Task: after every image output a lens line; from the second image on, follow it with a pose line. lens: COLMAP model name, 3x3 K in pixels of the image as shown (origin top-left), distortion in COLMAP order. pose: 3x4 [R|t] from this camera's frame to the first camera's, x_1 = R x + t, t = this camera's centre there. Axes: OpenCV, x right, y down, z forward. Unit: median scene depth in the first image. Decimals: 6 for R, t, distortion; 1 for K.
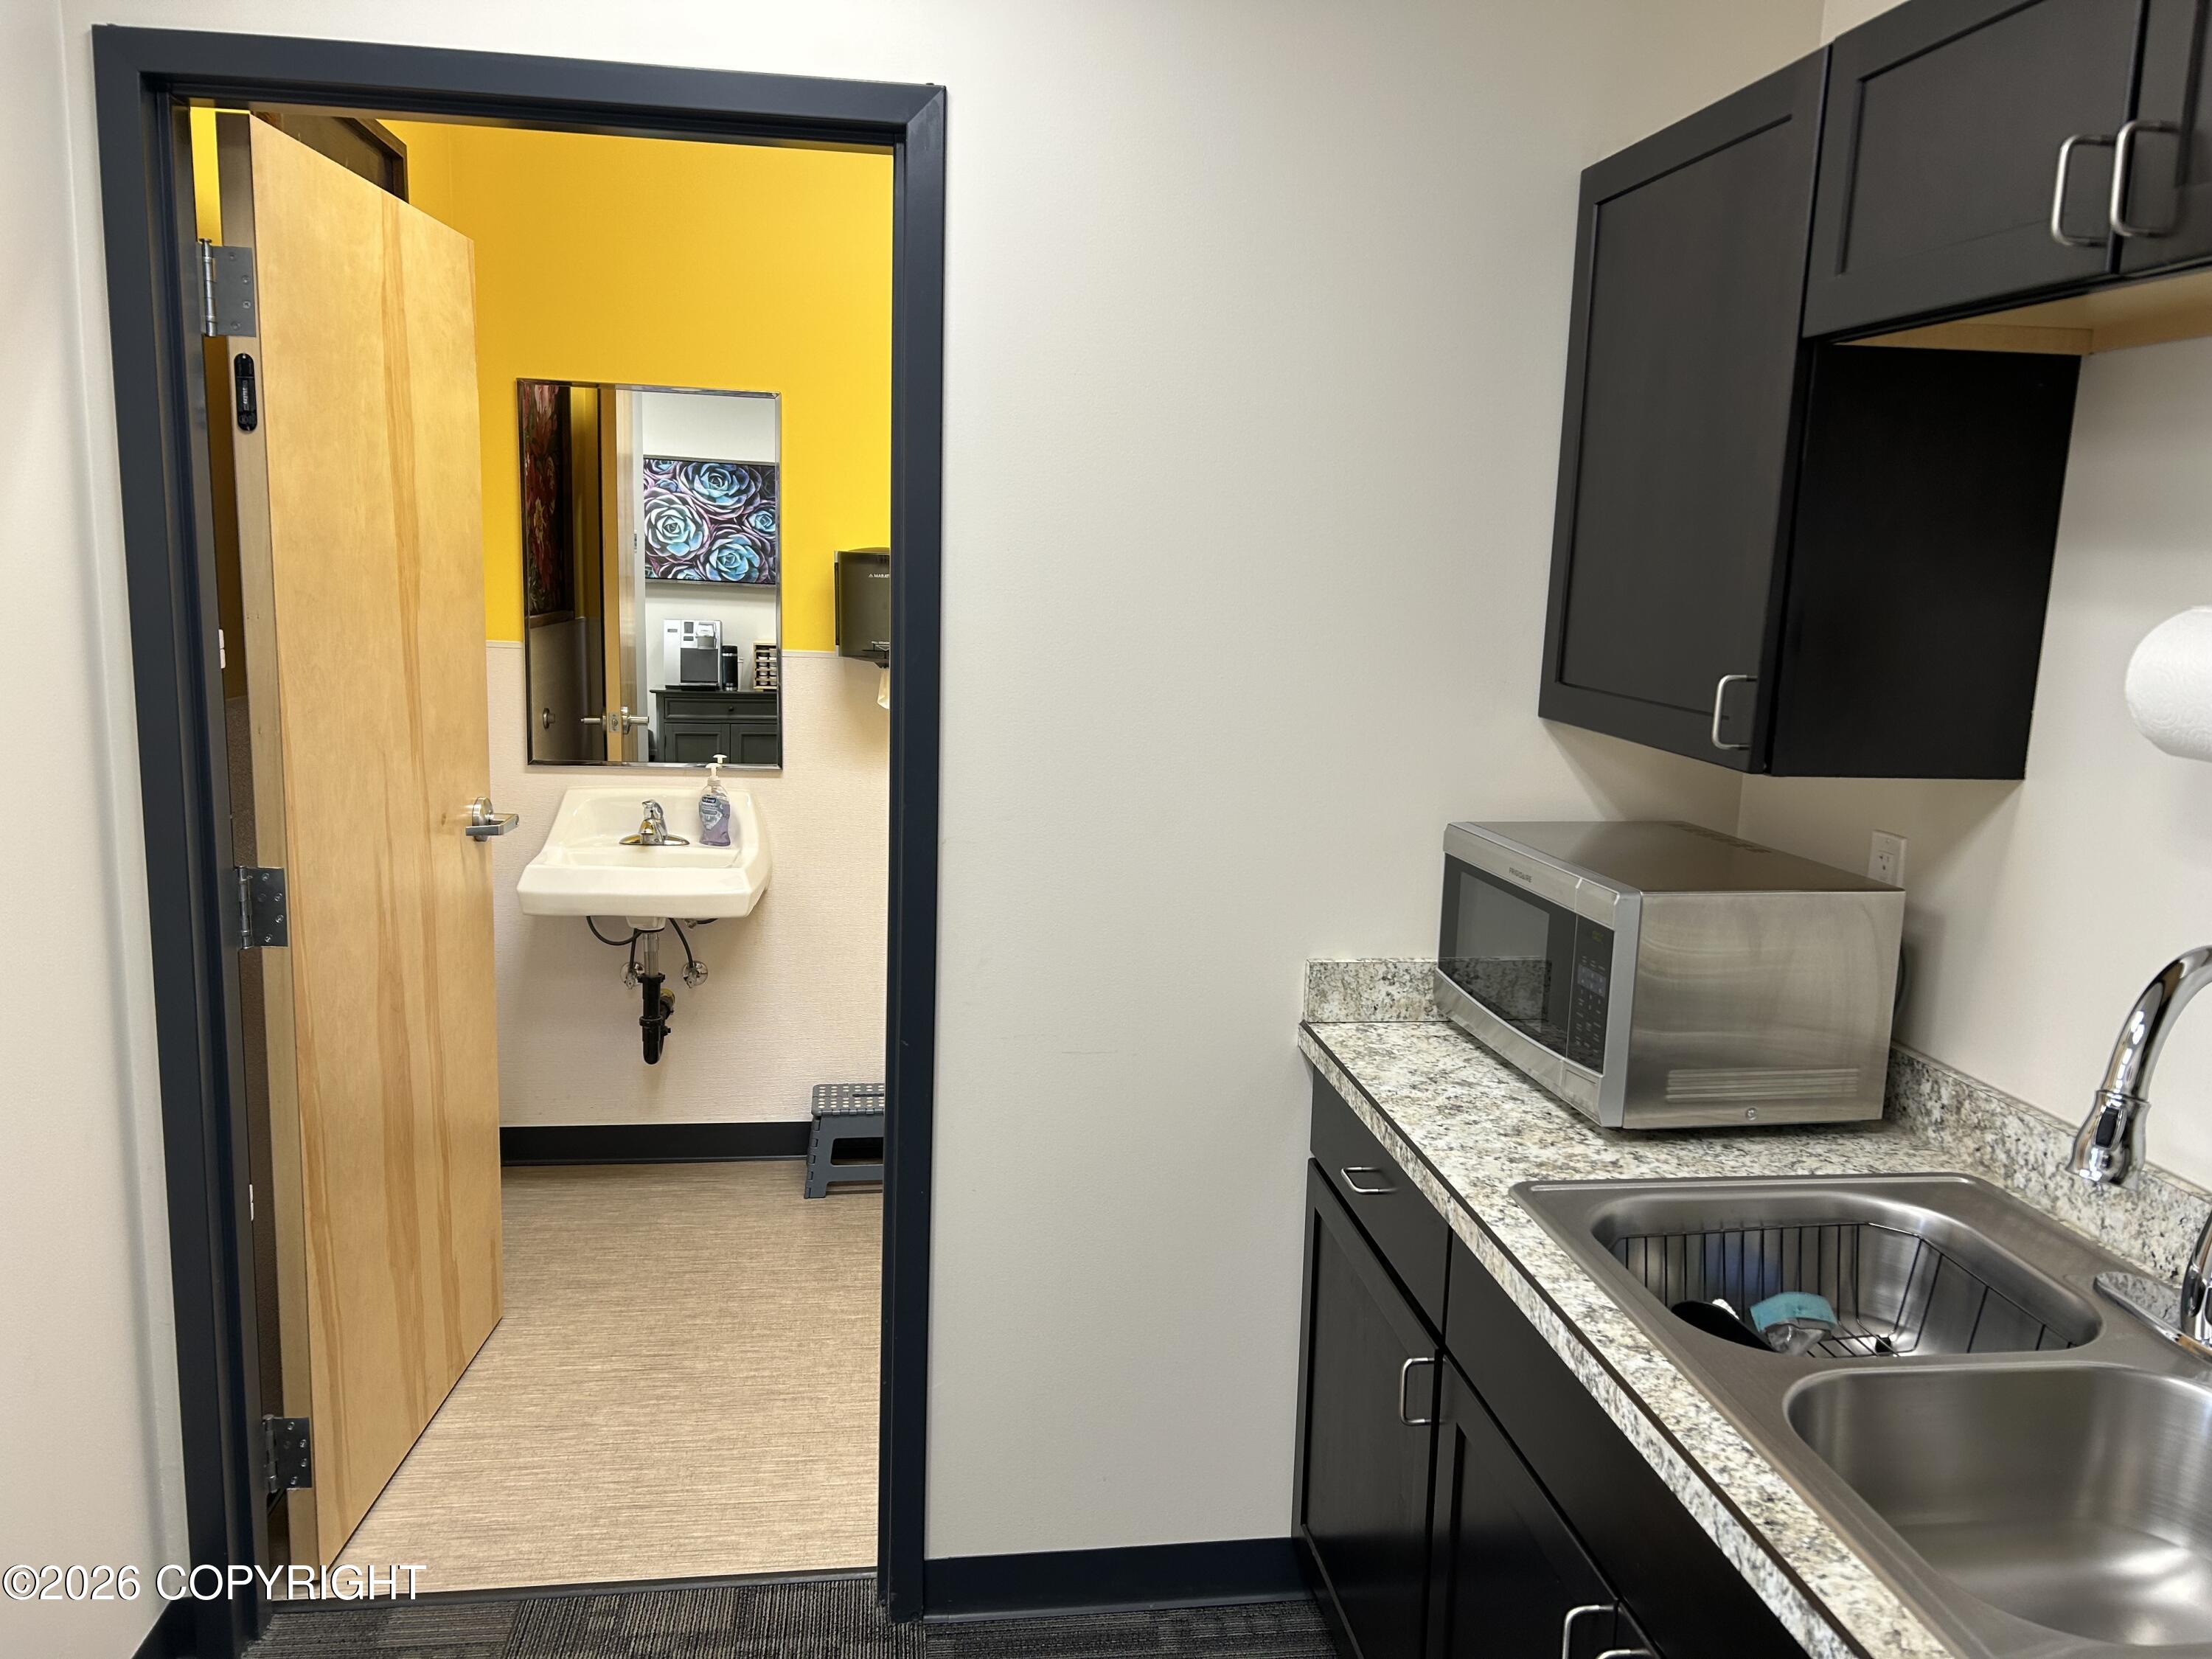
lens RADIAL K [[1641.3, 0, 1106.0], [0, 1641.3, 829.5], [0, 0, 1]] dist [0.004093, 0.003583]
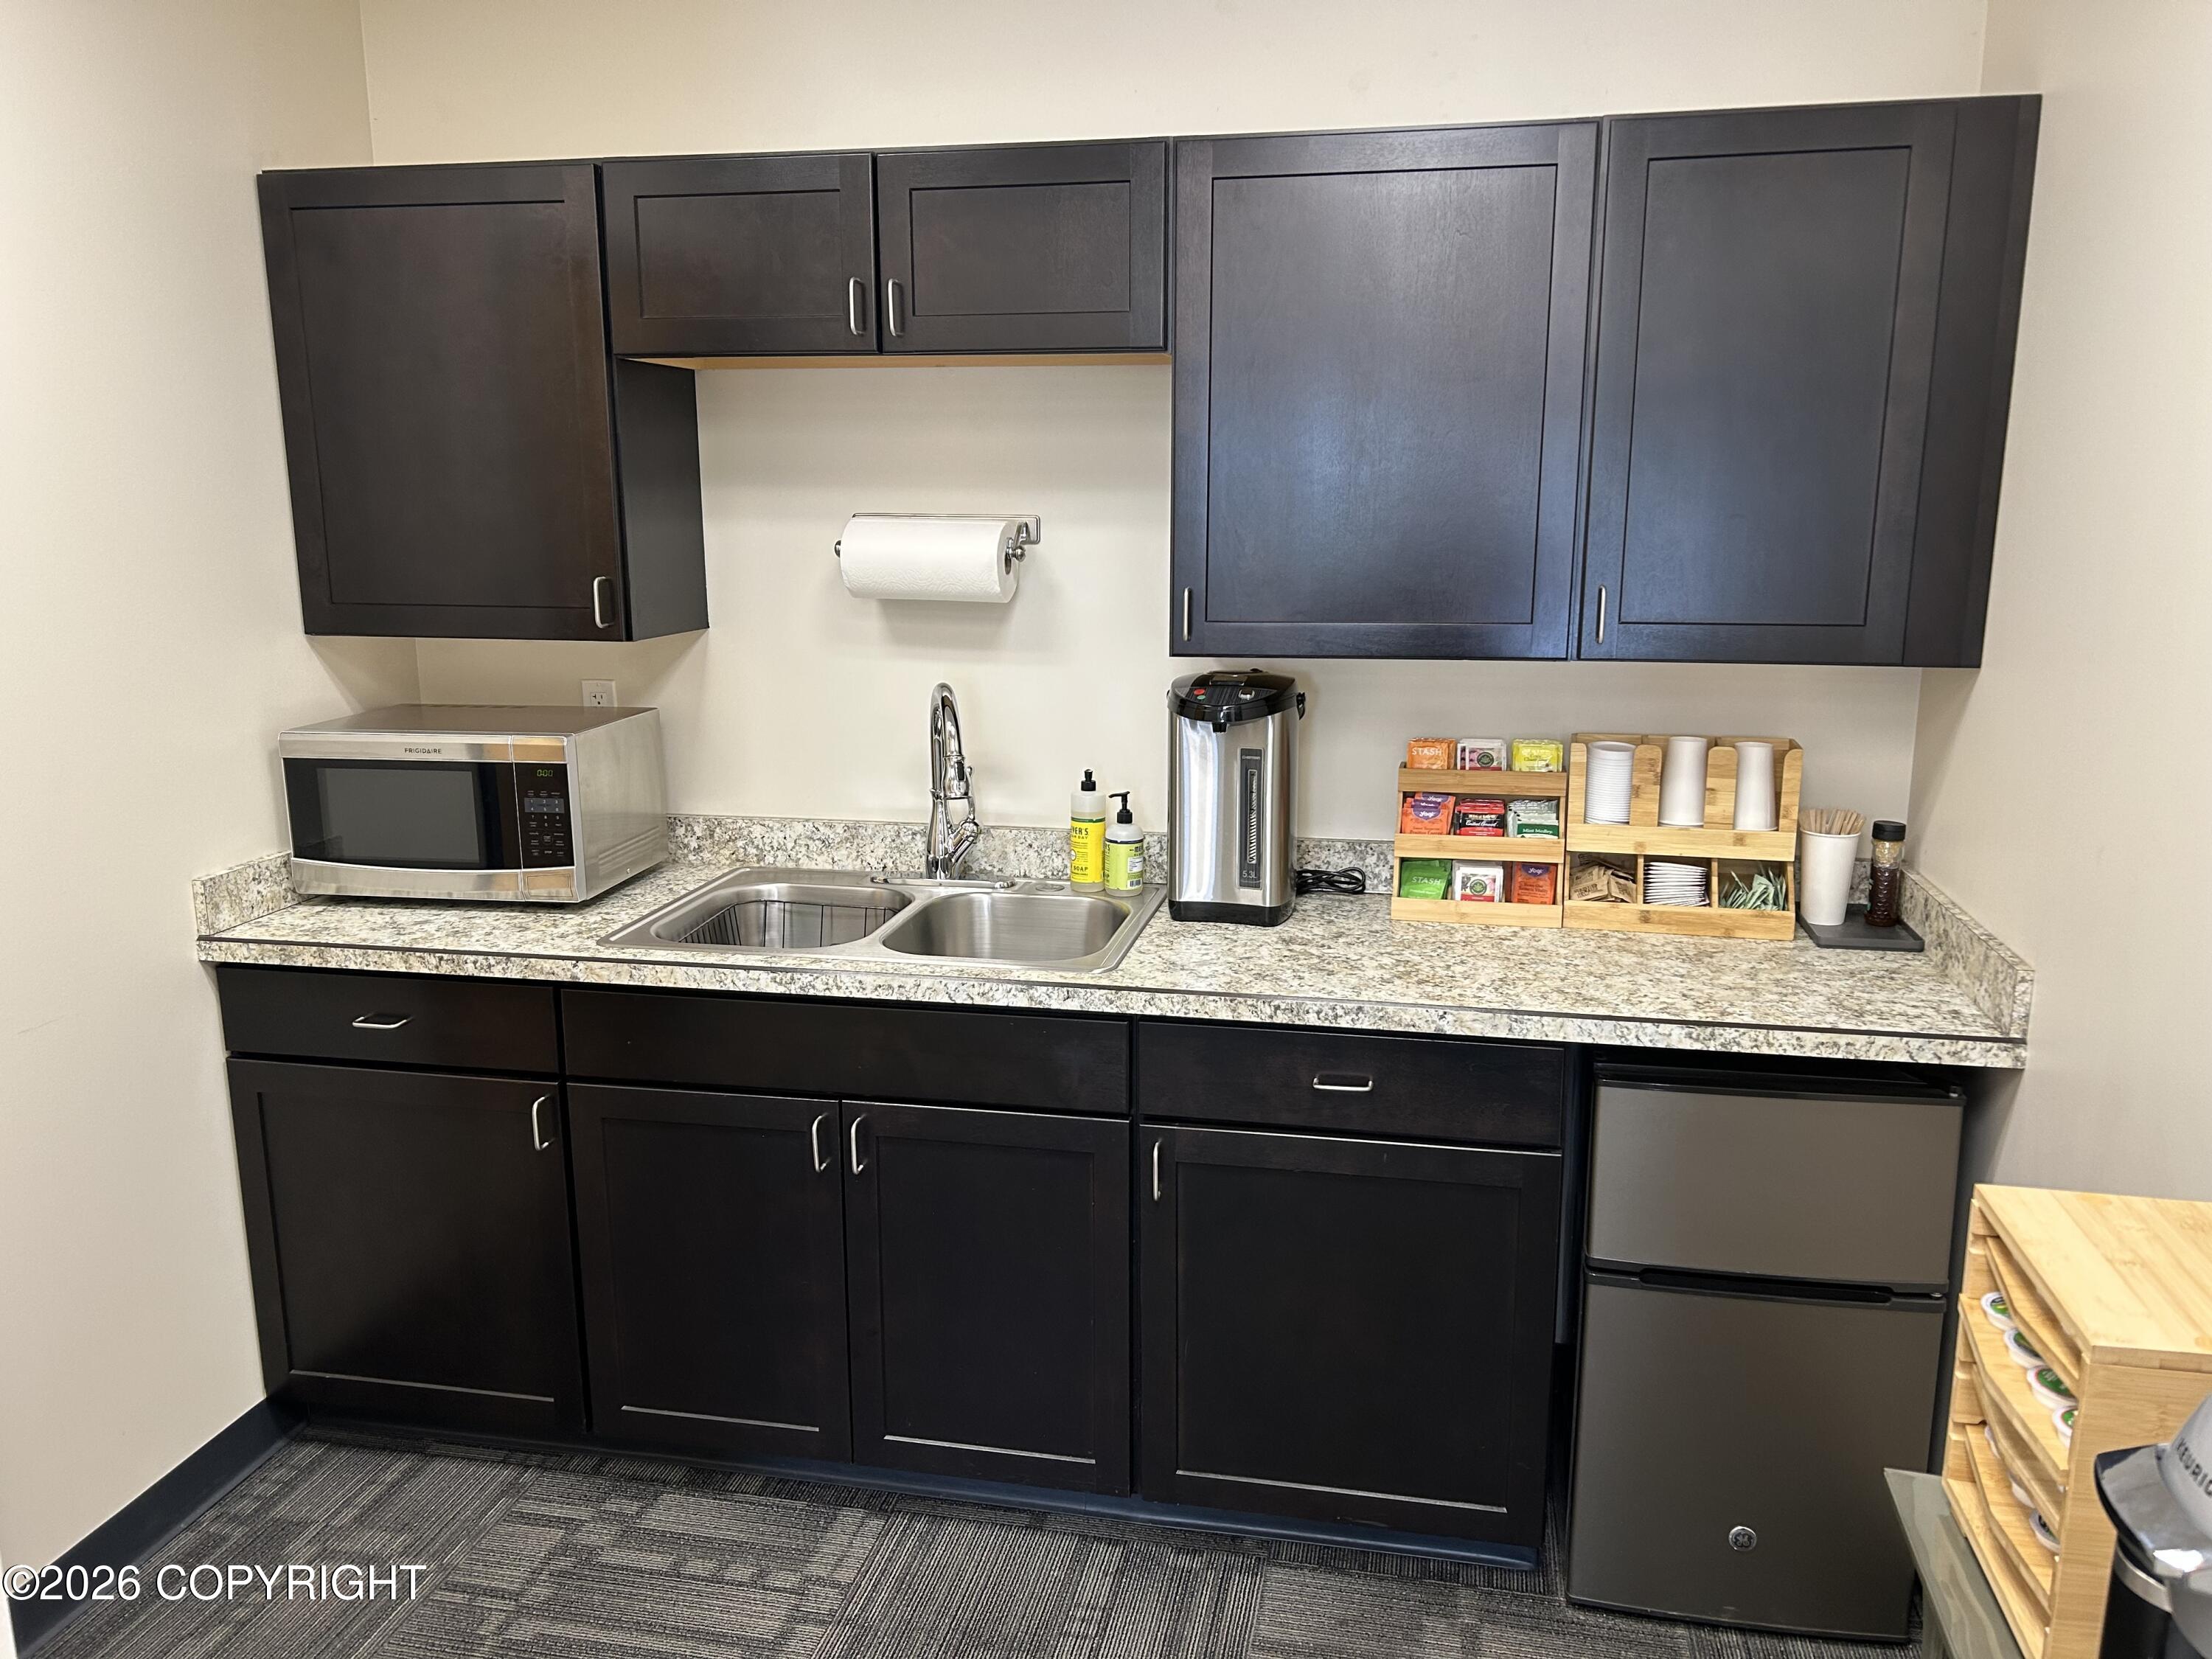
lens RADIAL K [[1641.3, 0, 1106.0], [0, 1641.3, 829.5], [0, 0, 1]] dist [0.004093, 0.003583]
pose [[0.339947, -0.222737, 0.913687, -0.818855], [0.167585, 0.970346, 0.174198, -0.052003], [-0.925392, 0.093902, 0.367194, 0.042792]]
